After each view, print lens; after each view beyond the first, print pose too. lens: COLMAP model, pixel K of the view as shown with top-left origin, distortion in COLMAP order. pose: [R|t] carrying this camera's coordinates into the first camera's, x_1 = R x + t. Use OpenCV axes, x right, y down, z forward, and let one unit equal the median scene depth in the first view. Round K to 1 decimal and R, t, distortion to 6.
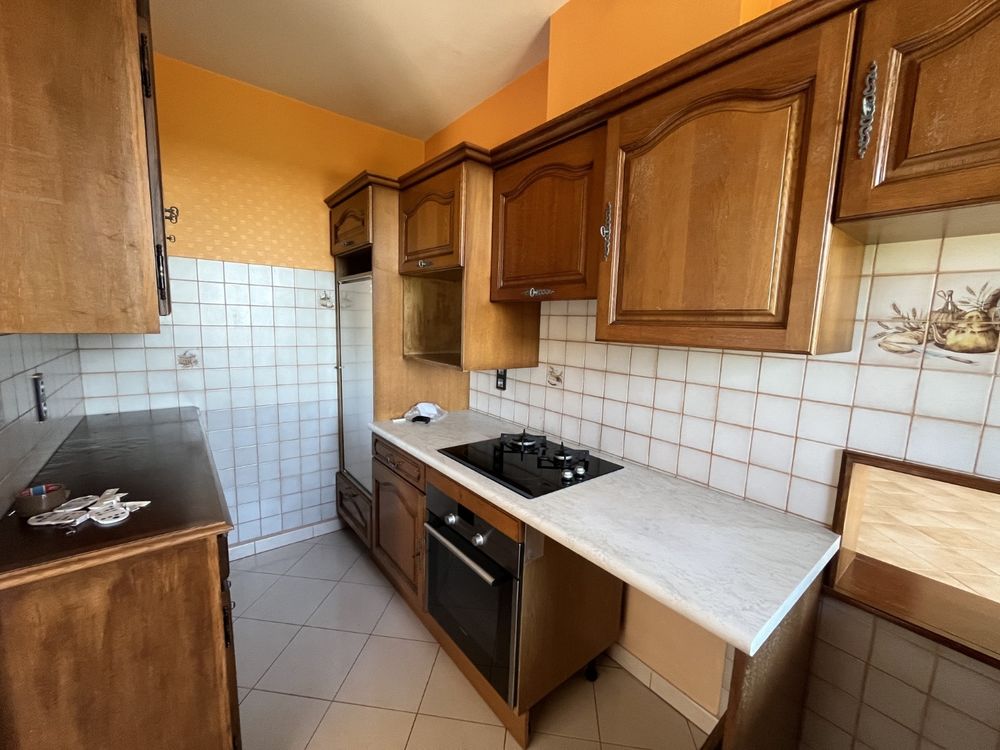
lens RADIAL K [[399.6, 0, 500.0], [0, 399.6, 375.0], [0, 0, 1]] dist [-0.000985, -0.000182]
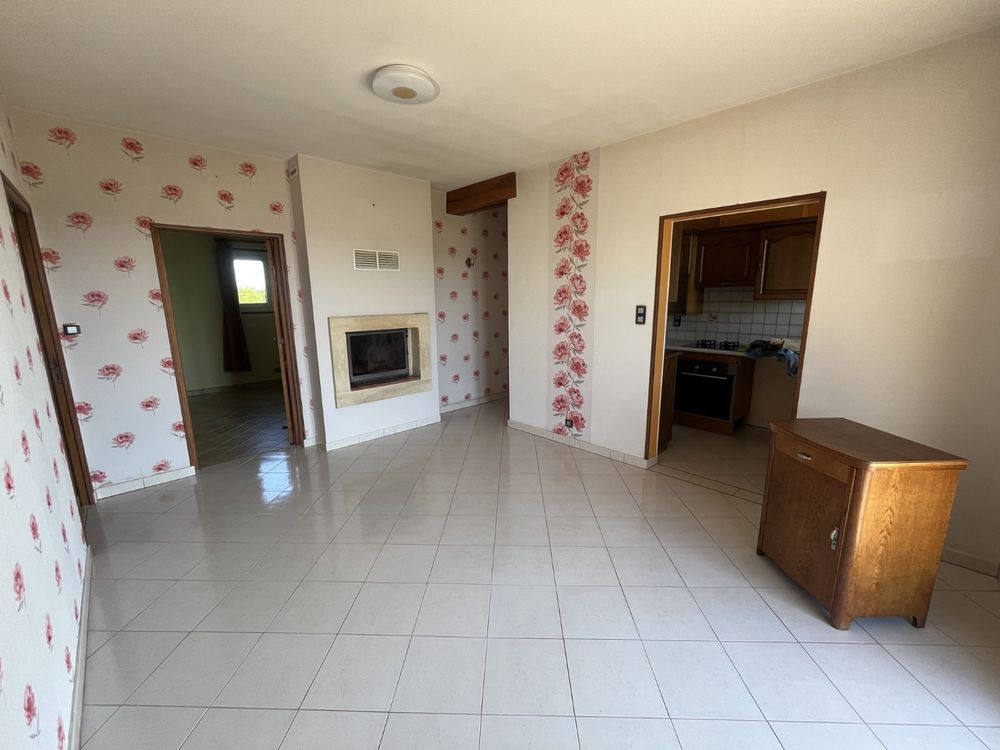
lens RADIAL K [[399.6, 0, 500.0], [0, 399.6, 375.0], [0, 0, 1]] dist [-0.000985, -0.000182]
pose [[0.994741, -0.059947, 0.083043, -1.657120], [0.054640, 0.996403, 0.064776, 0.152934], [-0.086628, -0.059898, 0.994438, -1.597359]]
